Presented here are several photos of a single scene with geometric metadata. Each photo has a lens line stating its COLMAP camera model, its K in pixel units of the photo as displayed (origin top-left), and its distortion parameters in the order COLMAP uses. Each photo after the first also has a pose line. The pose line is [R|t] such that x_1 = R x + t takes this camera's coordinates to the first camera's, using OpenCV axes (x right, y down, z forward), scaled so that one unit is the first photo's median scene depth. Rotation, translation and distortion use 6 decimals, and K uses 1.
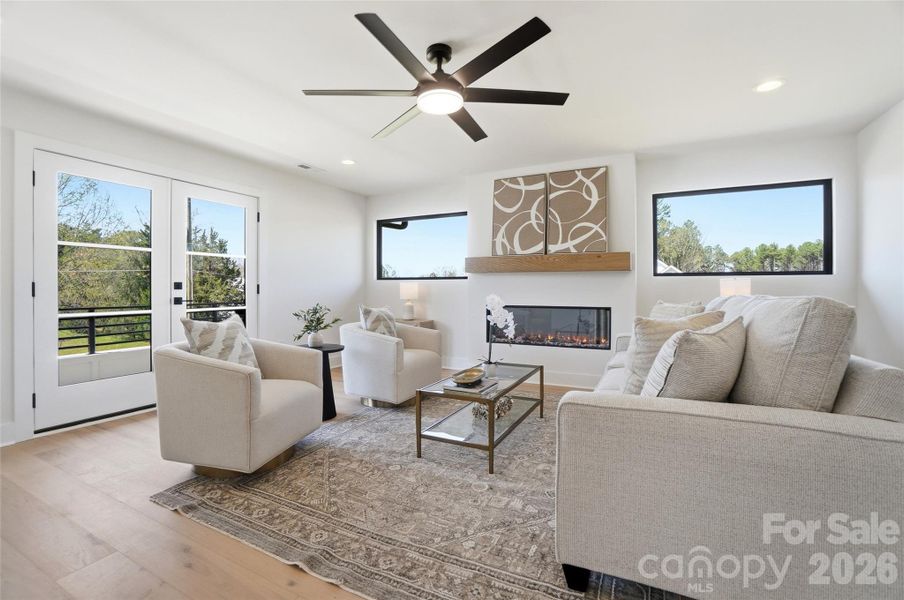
lens RADIAL K [[399.9, 0, 446.4], [0, 399.9, 292.5], [0, 0, 1]] dist [-0.065189, 0.025185]
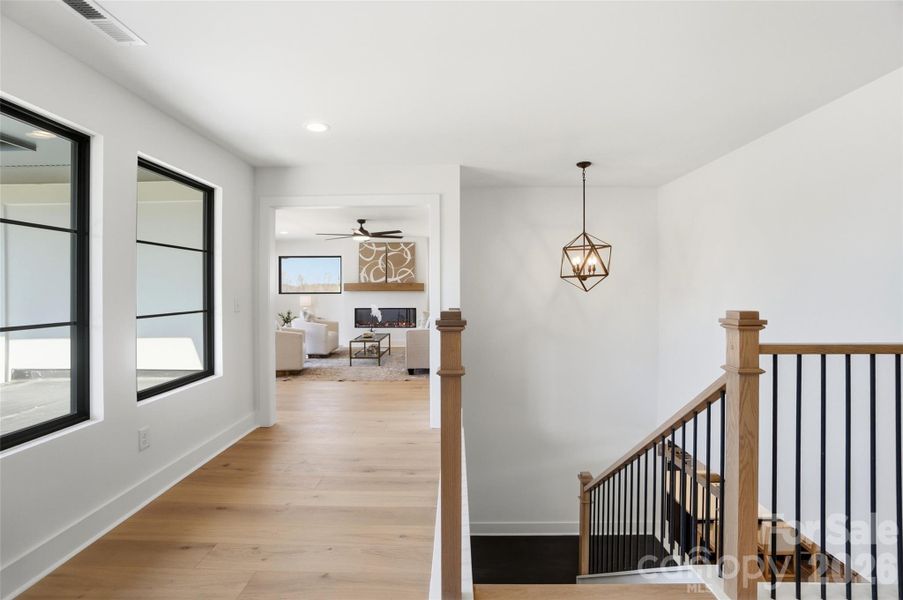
lens RADIAL K [[406.2, 0, 445.4], [0, 406.2, 290.2], [0, 0, 1]] dist [-0.057845, 0.017833]
pose [[0.892398, -0.004419, 0.451227, -0.421970], [0.008248, 0.999945, -0.006519, -0.041865], [-0.451173, 0.009539, 0.892385, -1.001098]]
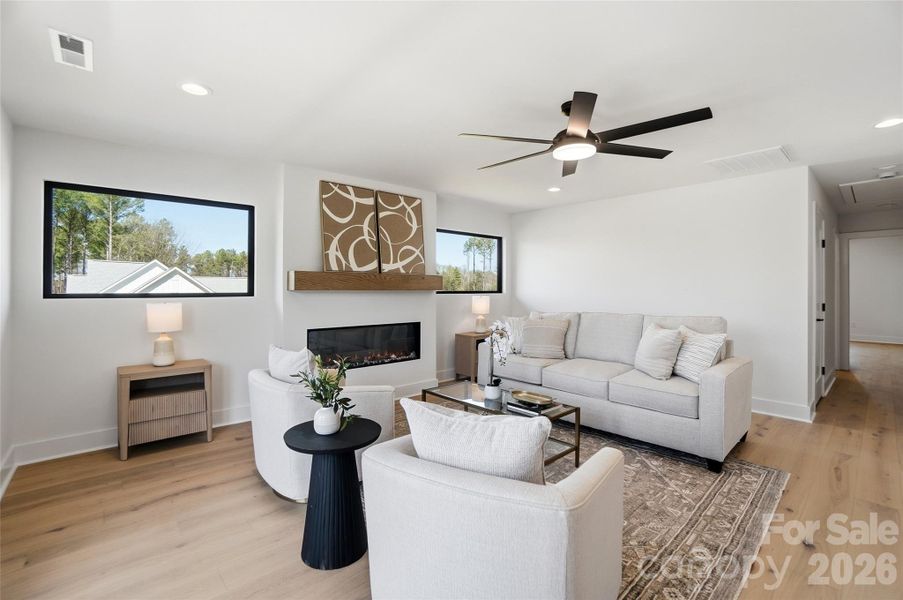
lens RADIAL K [[399.4, 0, 445.9], [0, 399.4, 292.6], [0, 0, 1]] dist [-0.065189, 0.025185]
pose [[0.365951, -0.006639, 0.930610, -0.610451], [0.009357, 0.999950, 0.003454, -0.048920], [-0.930587, 0.007444, 0.365995, 0.483380]]
